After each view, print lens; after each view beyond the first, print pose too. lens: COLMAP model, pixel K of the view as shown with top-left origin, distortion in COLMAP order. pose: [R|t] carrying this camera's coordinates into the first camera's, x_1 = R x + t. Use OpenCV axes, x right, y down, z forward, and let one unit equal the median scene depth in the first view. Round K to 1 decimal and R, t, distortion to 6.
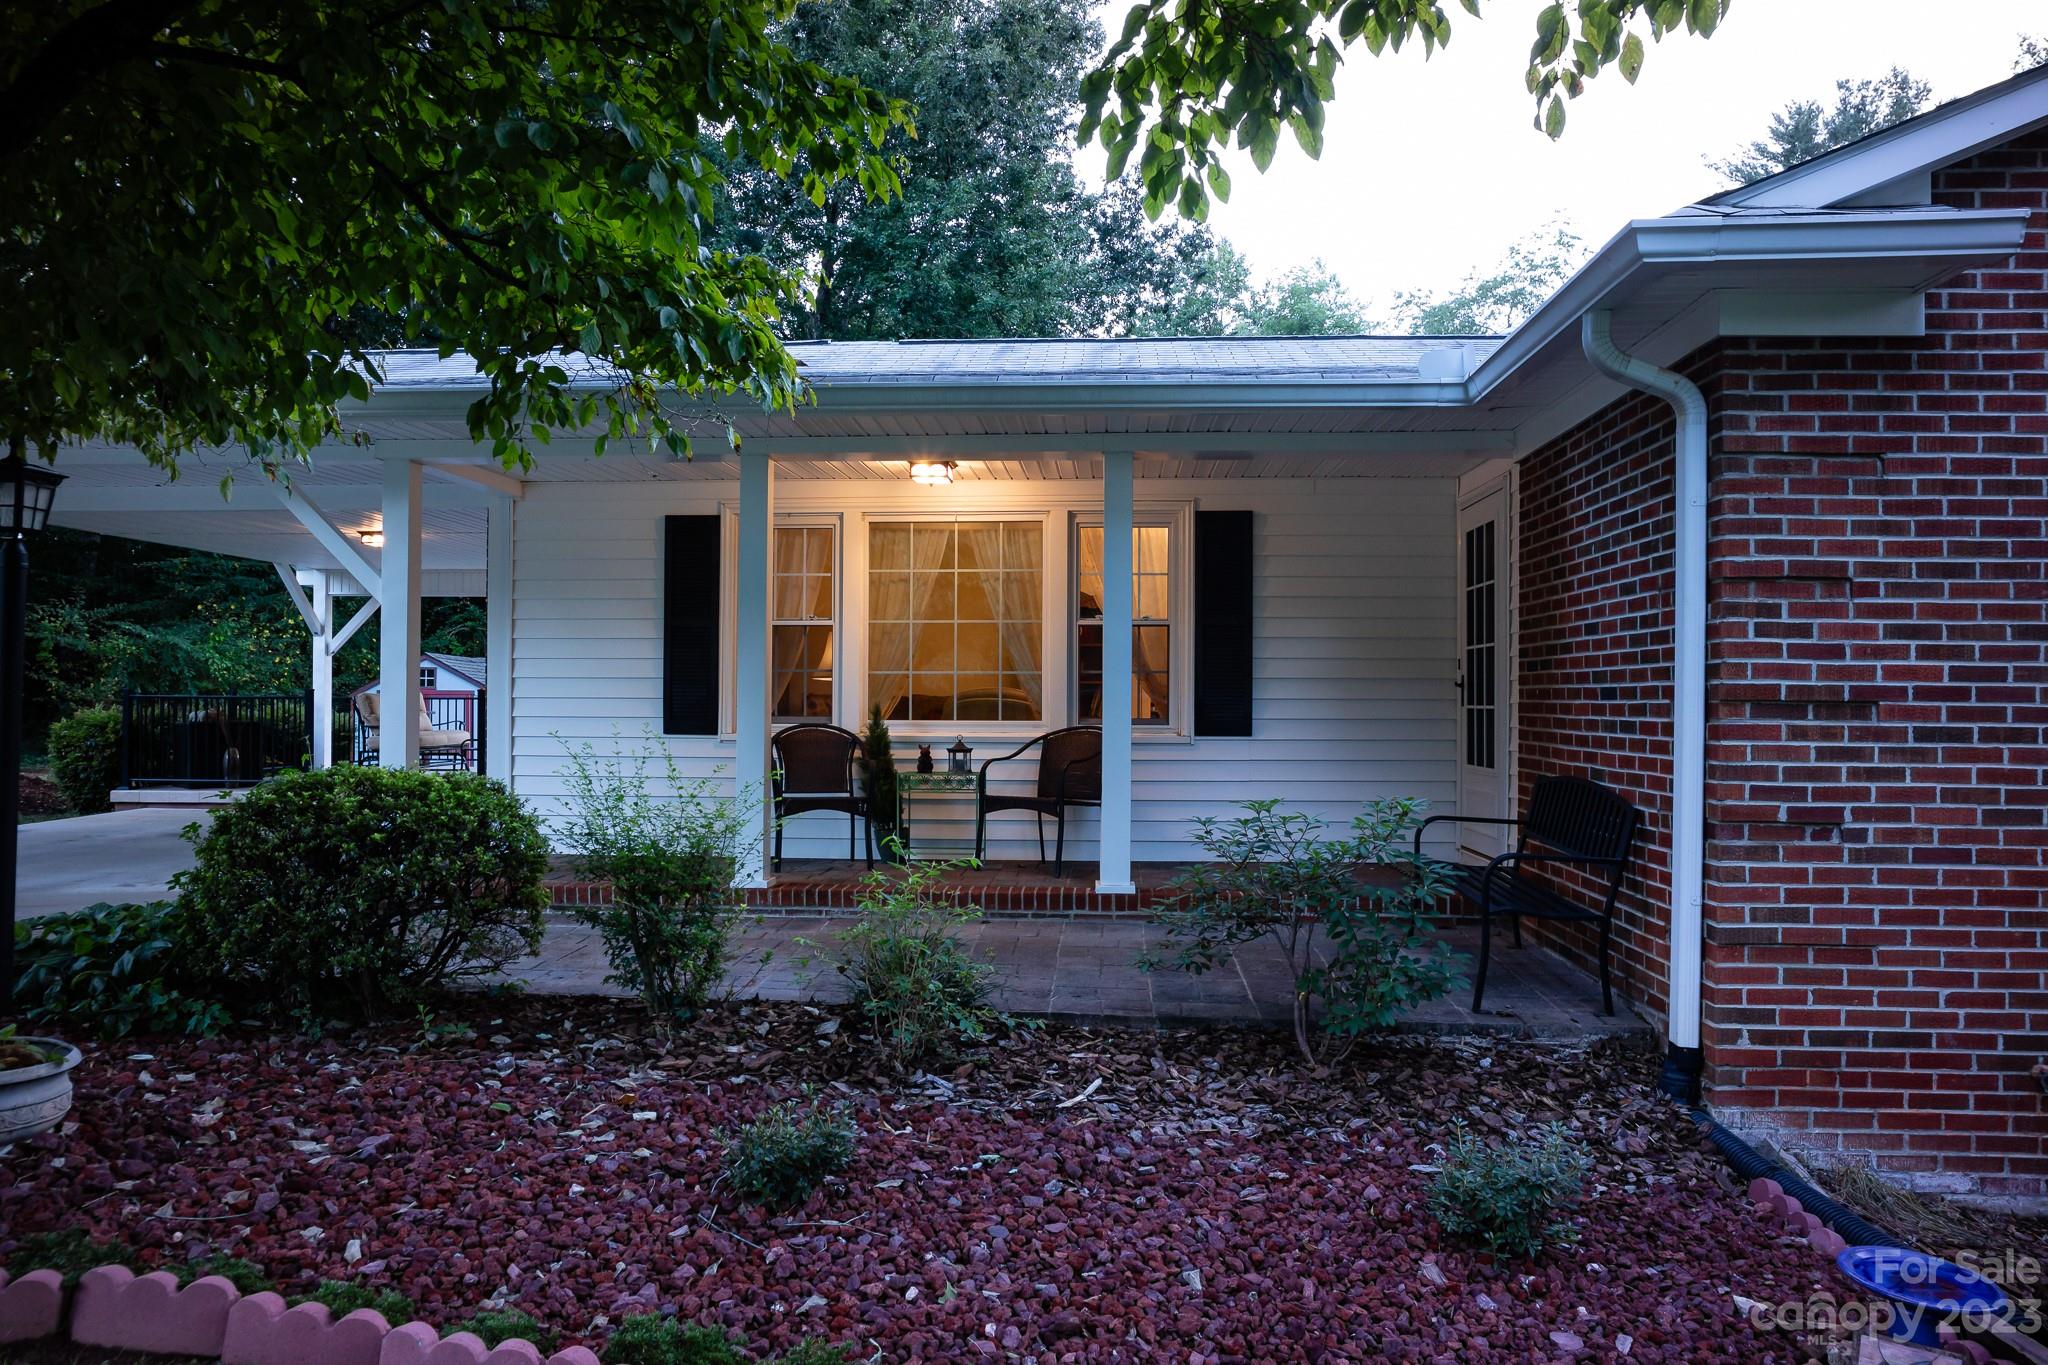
lens RADIAL K [[1379.3, 0, 1037.0], [0, 1379.3, 686.5], [0, 0, 1]] dist [-0.068046, 0.052282]
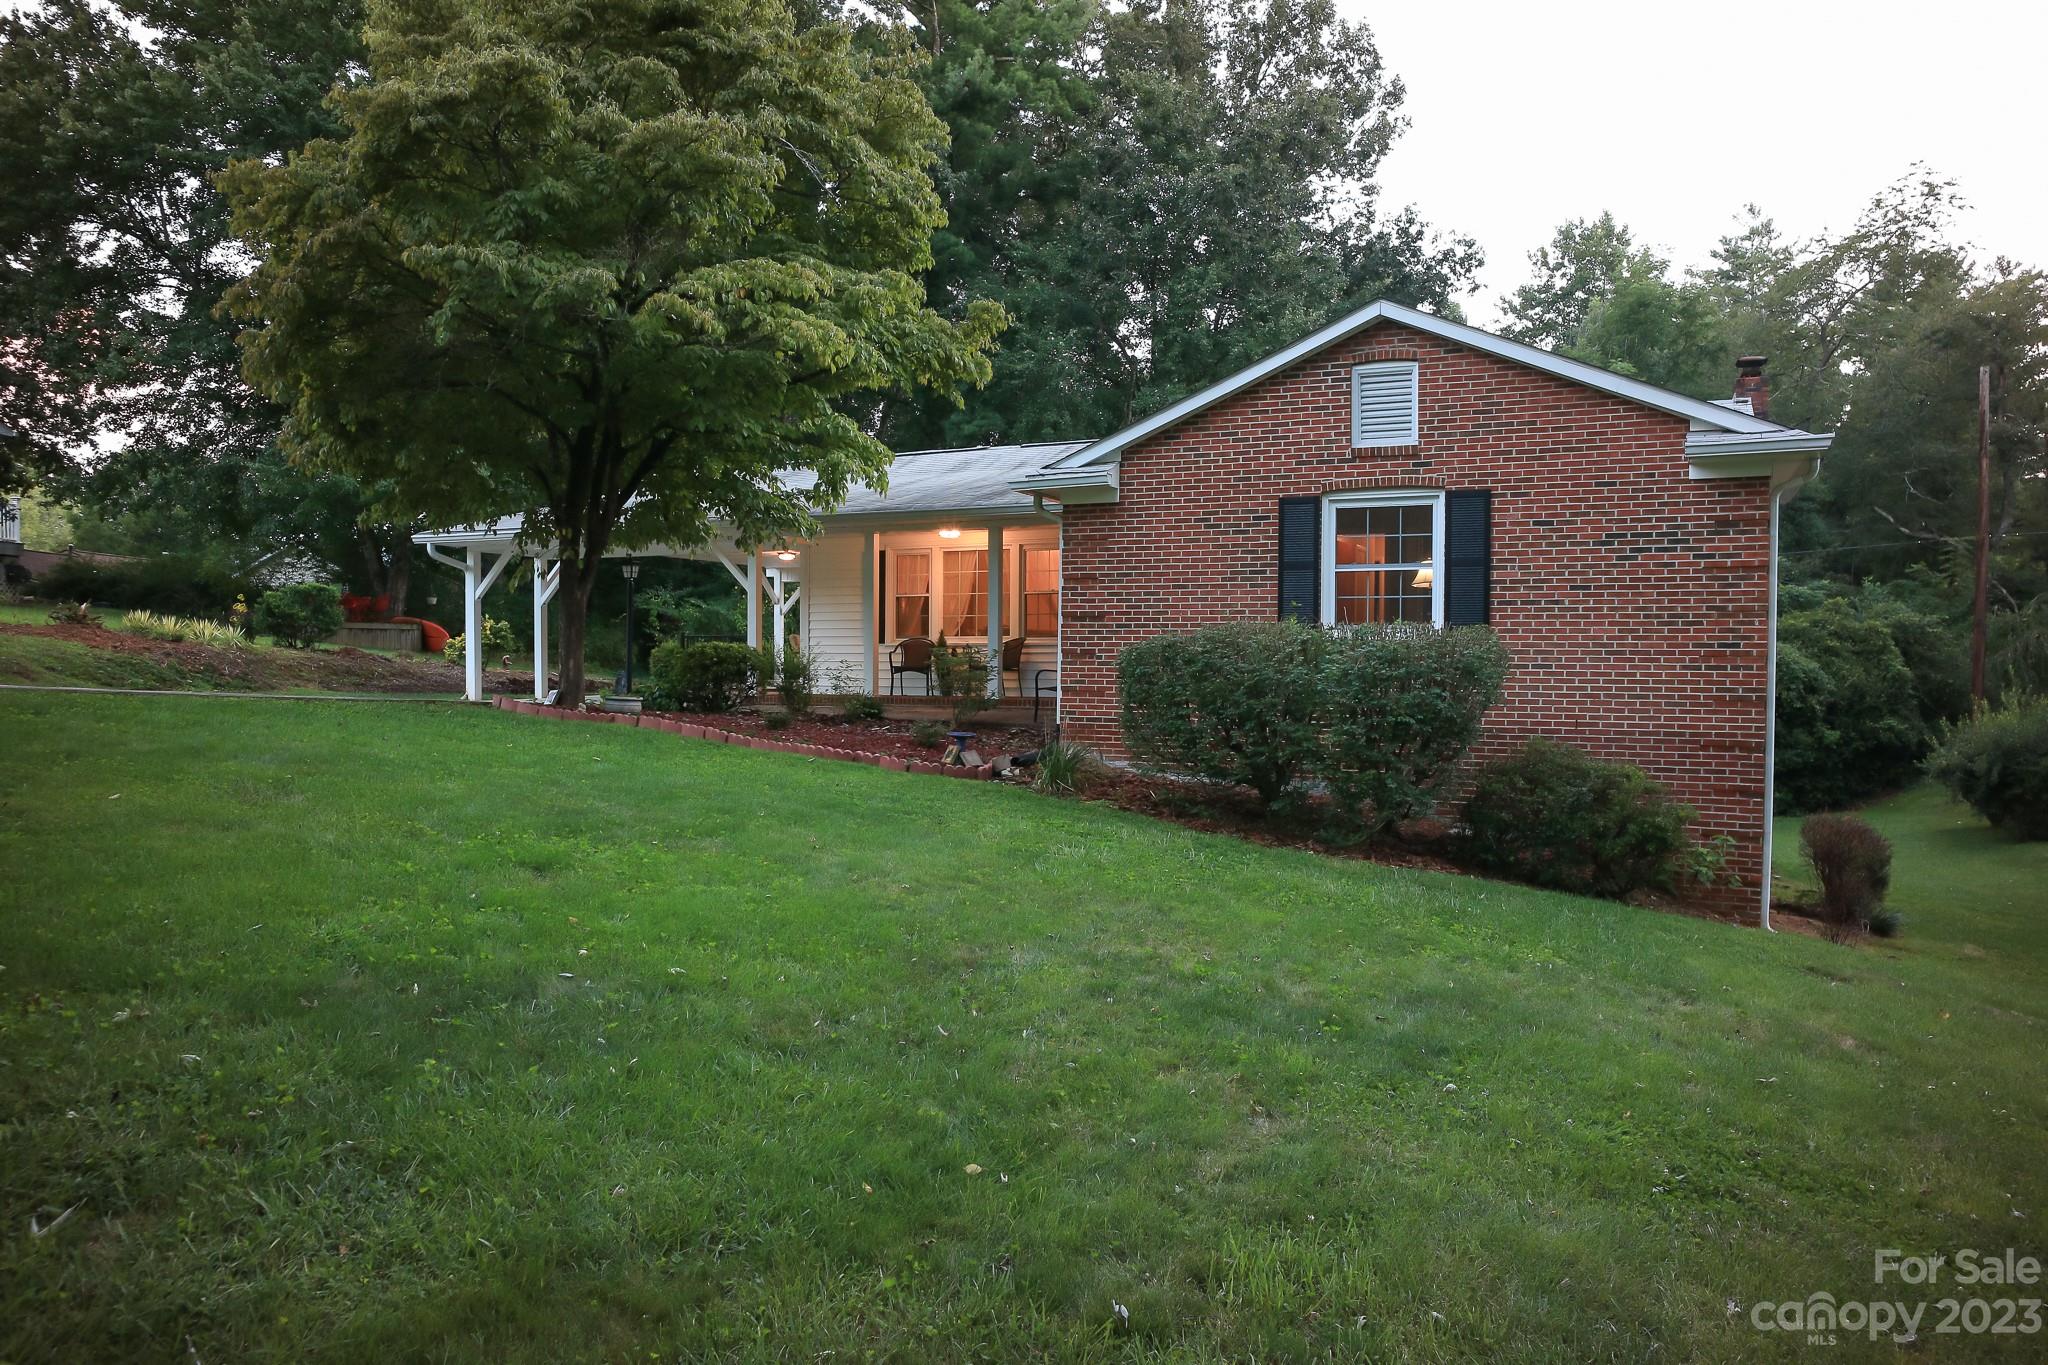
lens RADIAL K [[1379.3, 0, 1019.8], [0, 1379.3, 682.6], [0, 0, 1]] dist [-0.068046, 0.052282]
pose [[0.928346, 0.004648, -0.371687, 0.855189], [0.004379, 0.999716, 0.023439, 0.047425], [0.371690, -0.023387, 0.928062, -1.105029]]
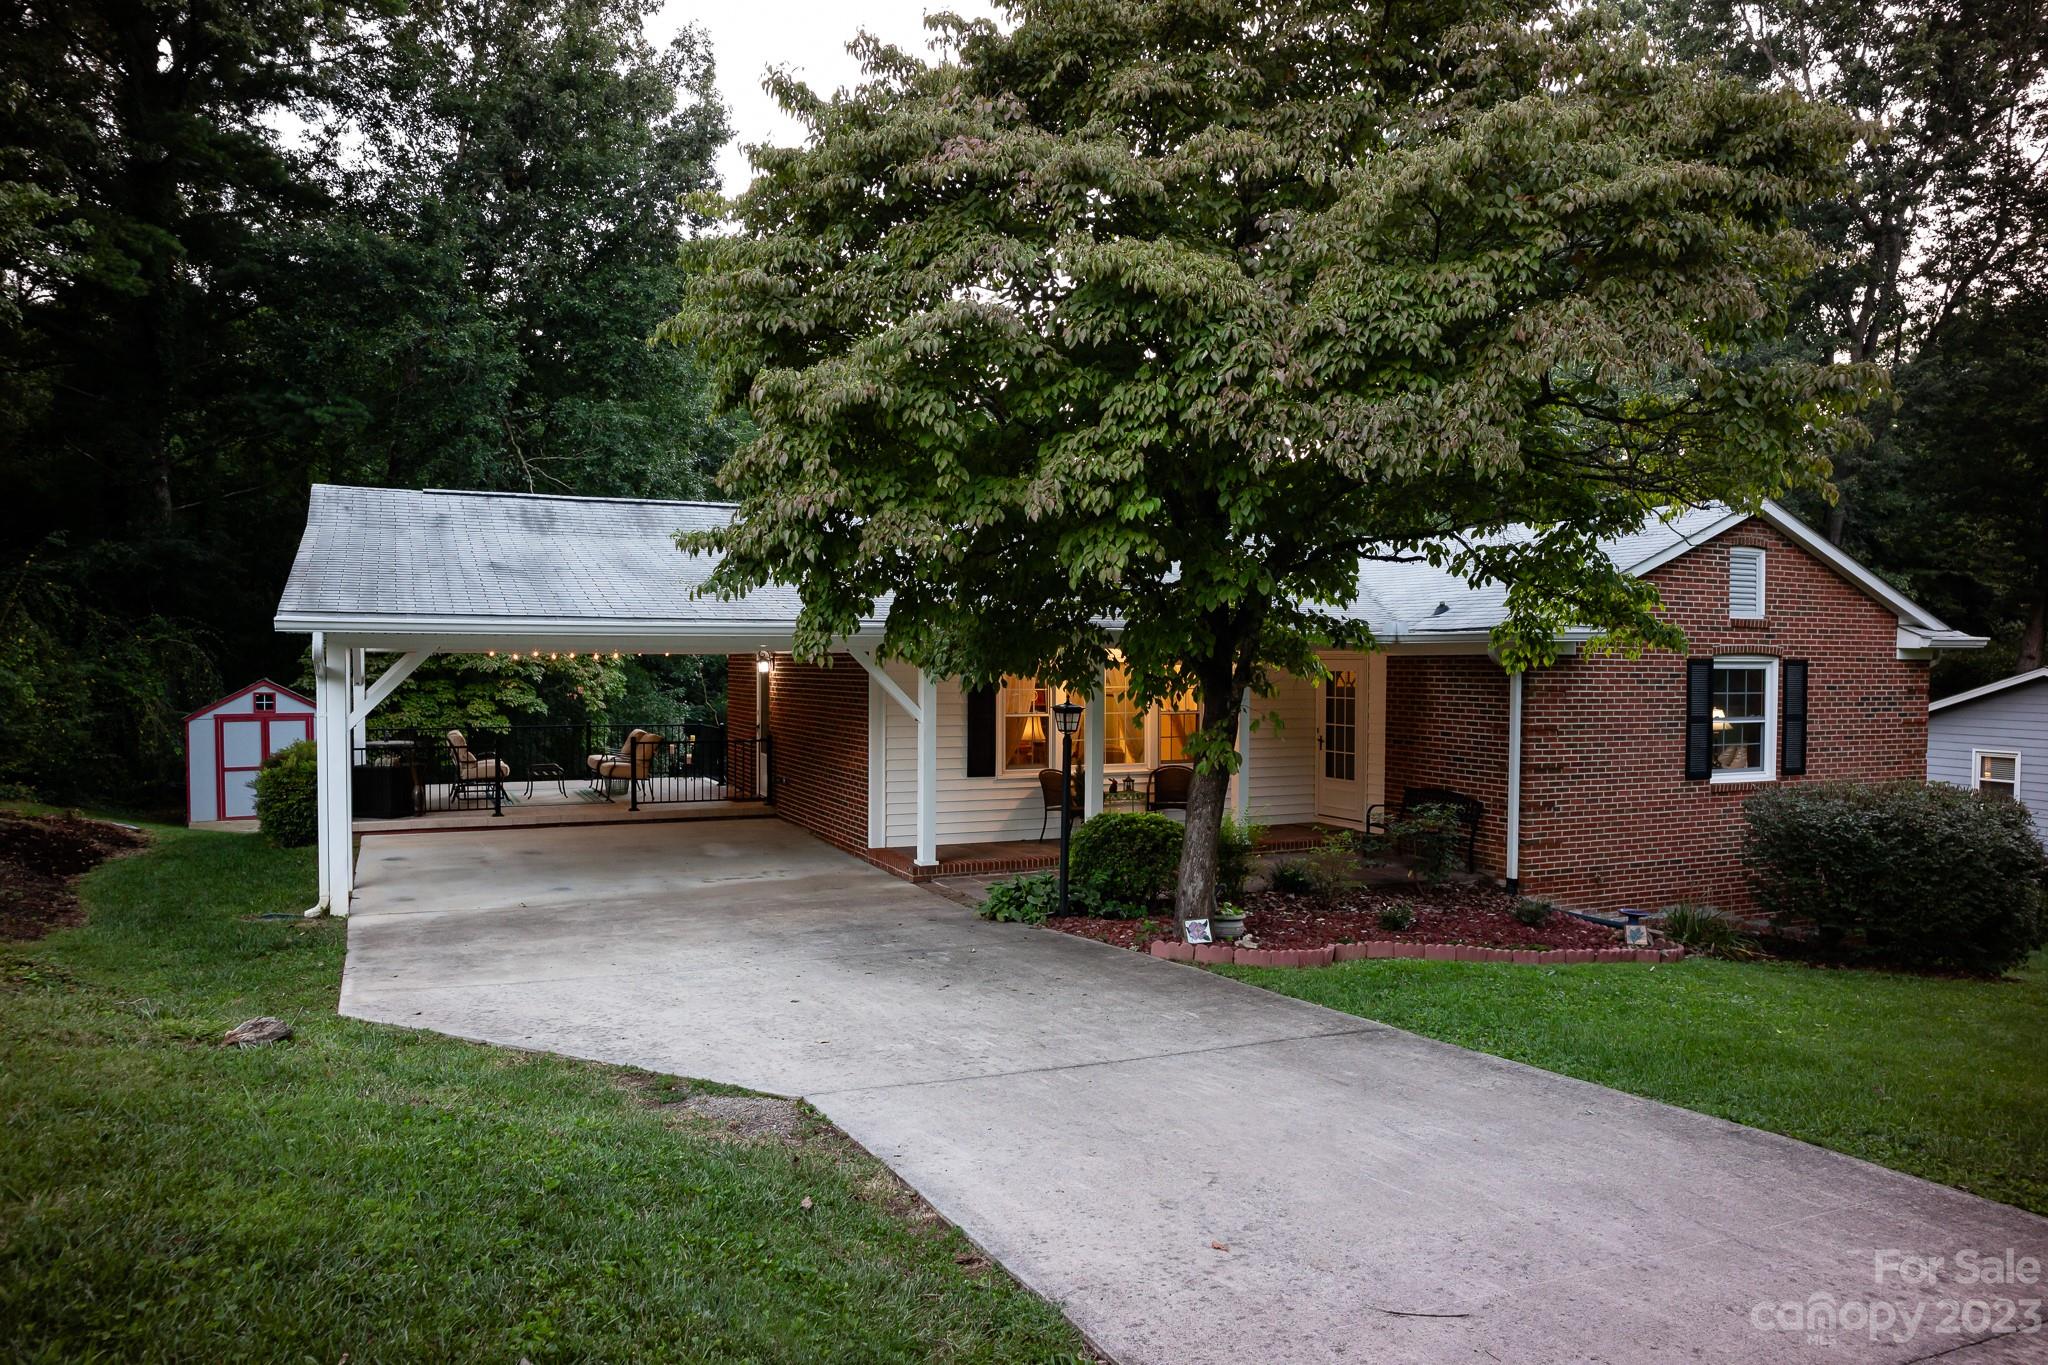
lens RADIAL K [[1379.3, 0, 1026.2], [0, 1379.3, 690.8], [0, 0, 1]] dist [-0.068046, 0.052282]
pose [[0.883668, -0.011067, 0.467983, -1.055115], [-0.005422, 0.999411, 0.033873, -0.142552], [-0.468083, -0.032470, 0.883088, -0.661838]]
